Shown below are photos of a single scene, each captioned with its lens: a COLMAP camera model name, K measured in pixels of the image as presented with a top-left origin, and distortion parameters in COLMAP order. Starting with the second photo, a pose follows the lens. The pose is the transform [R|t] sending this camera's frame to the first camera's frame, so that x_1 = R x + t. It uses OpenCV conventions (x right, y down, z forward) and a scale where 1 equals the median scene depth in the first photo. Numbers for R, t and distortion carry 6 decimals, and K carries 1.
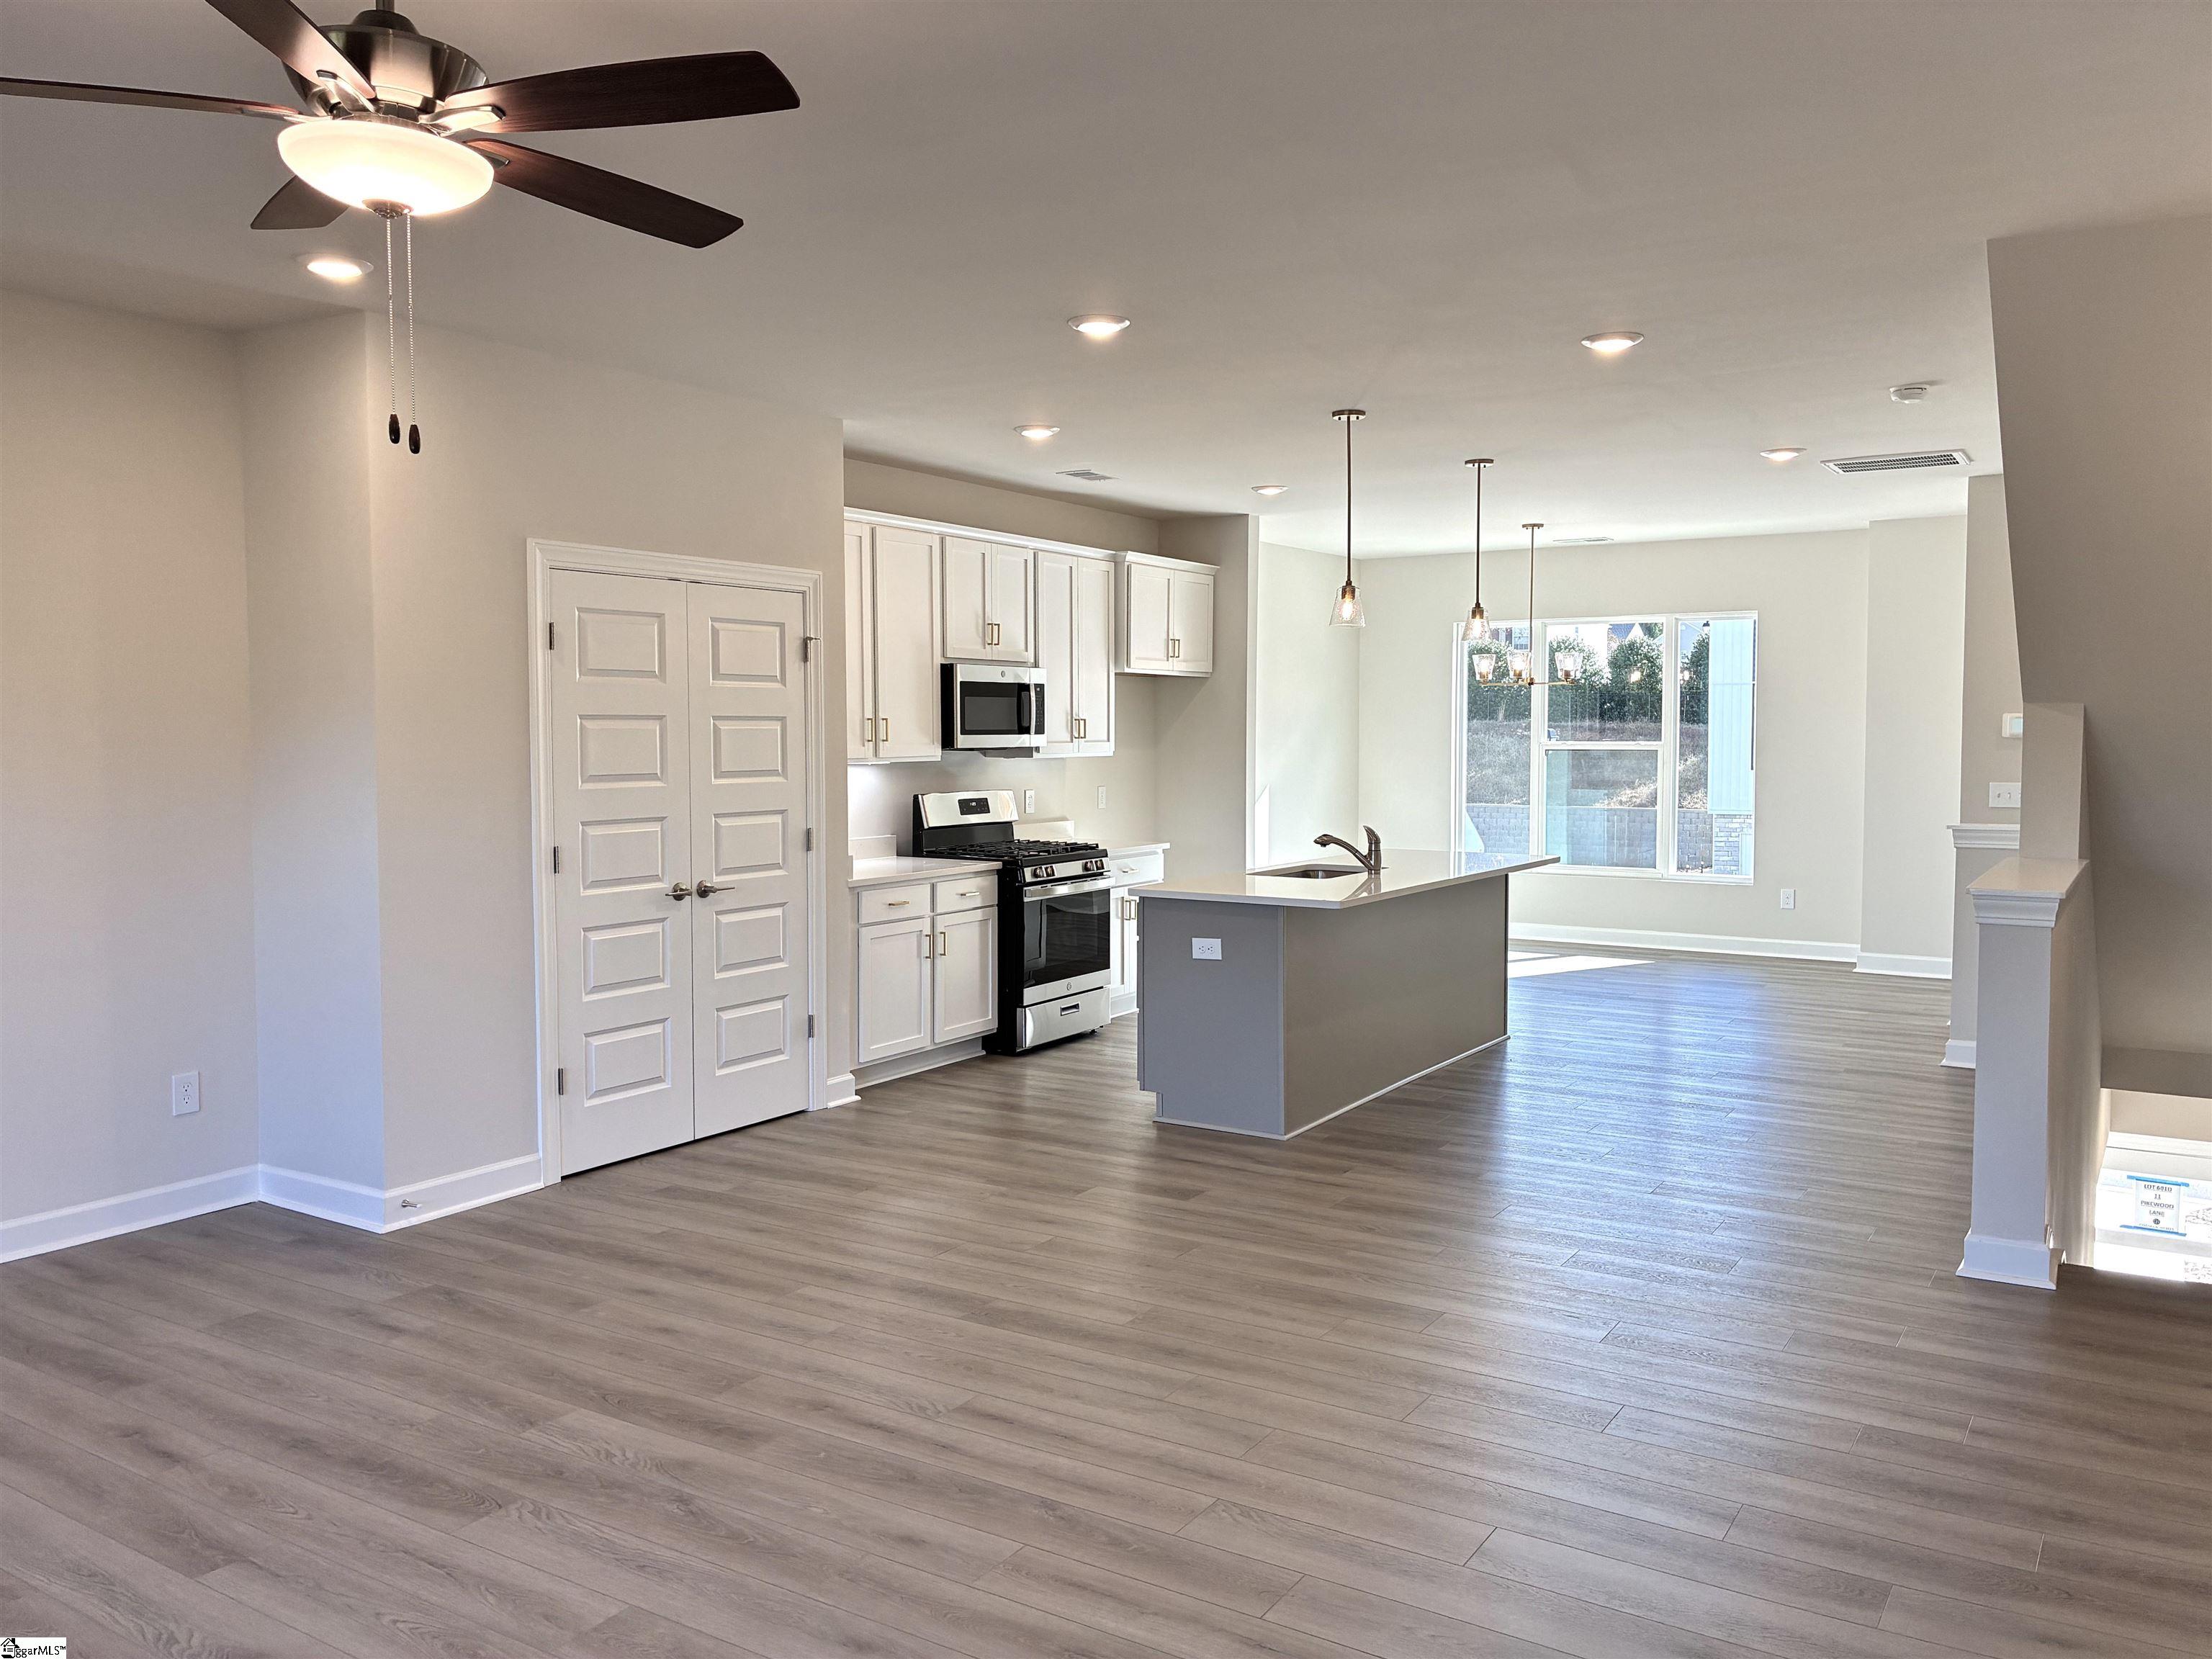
lens RADIAL K [[1706.7, 0, 1106.0], [0, 1706.7, 829.5], [0, 0, 1]] dist [-0.003510, -0.011609]
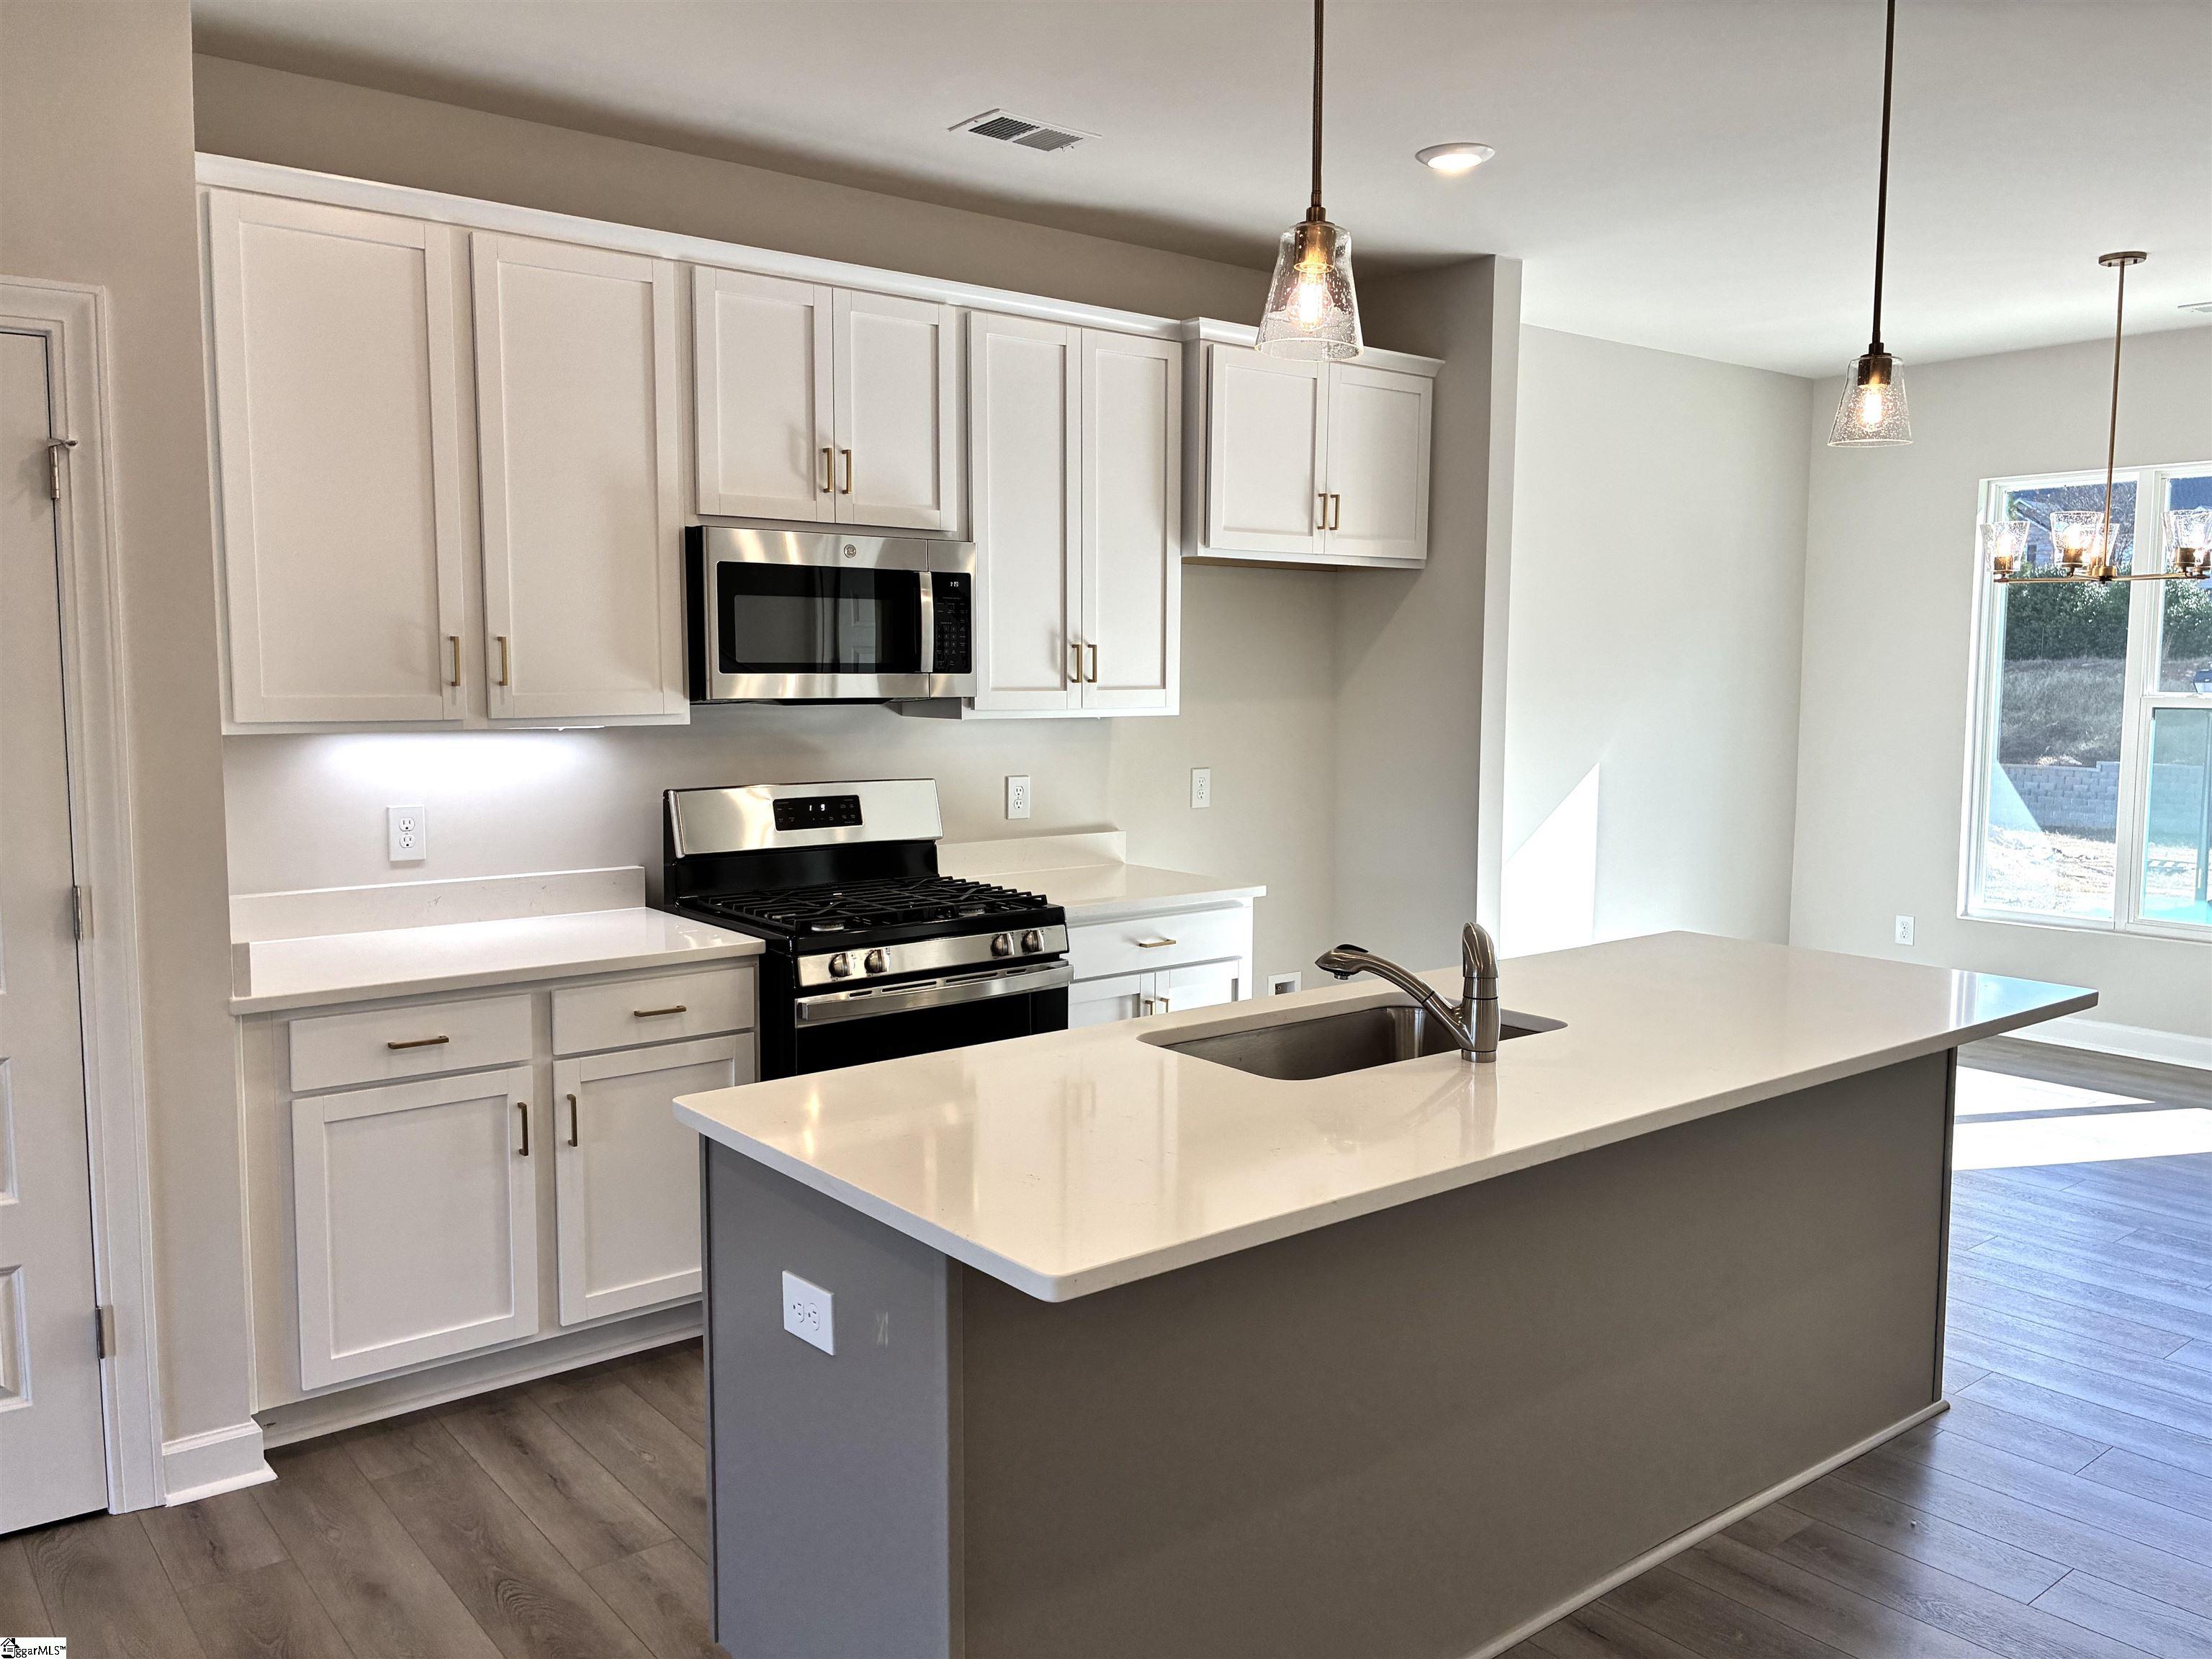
lens RADIAL K [[1706.7, 0, 1106.0], [0, 1706.7, 829.5], [0, 0, 1]] dist [-0.003510, -0.011609]
pose [[0.946056, 0.034946, -0.322112, 0.191096], [-0.023325, 0.998933, 0.039867, -0.034814], [0.323162, -0.030203, 0.945862, 0.608426]]
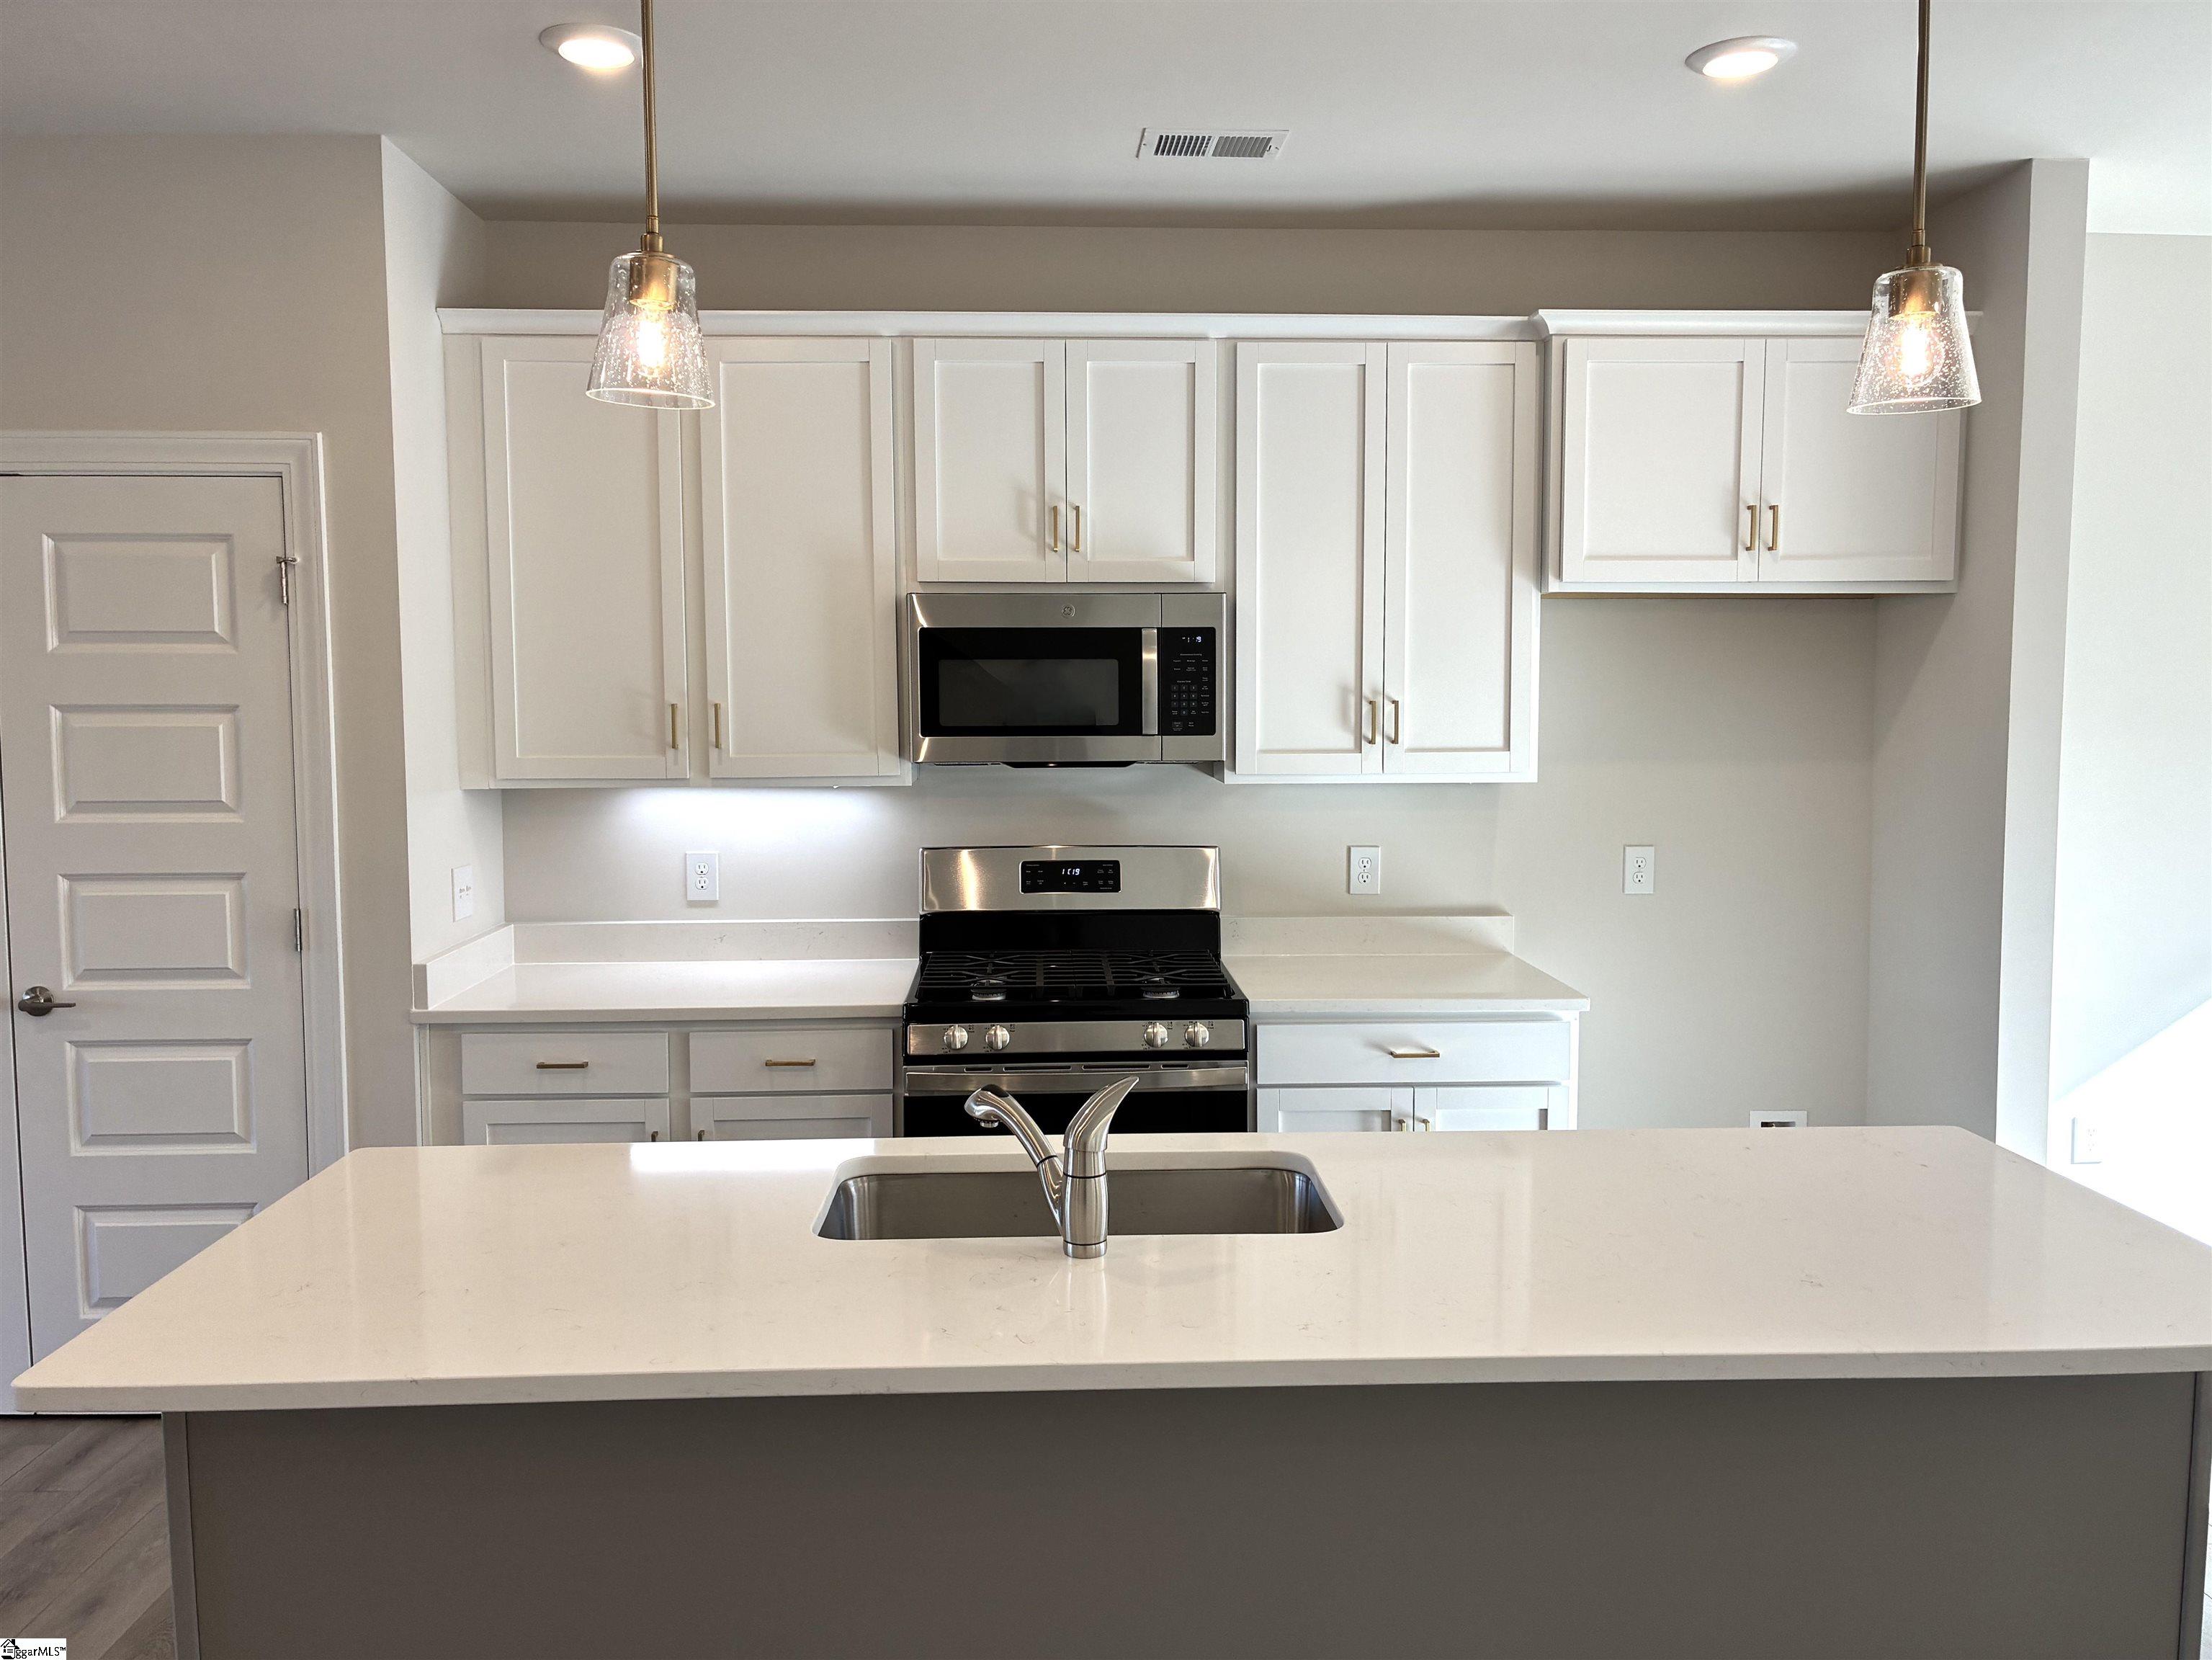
lens RADIAL K [[1722.6, 0, 1106.0], [0, 1722.6, 830.0], [0, 0, 1]] dist [0.003145, -0.007205]
pose [[0.572109, 0.061553, -0.817865, 0.382442], [-0.045131, 0.998032, 0.043542, -0.055789], [0.818935, 0.012001, 0.573761, 0.805898]]
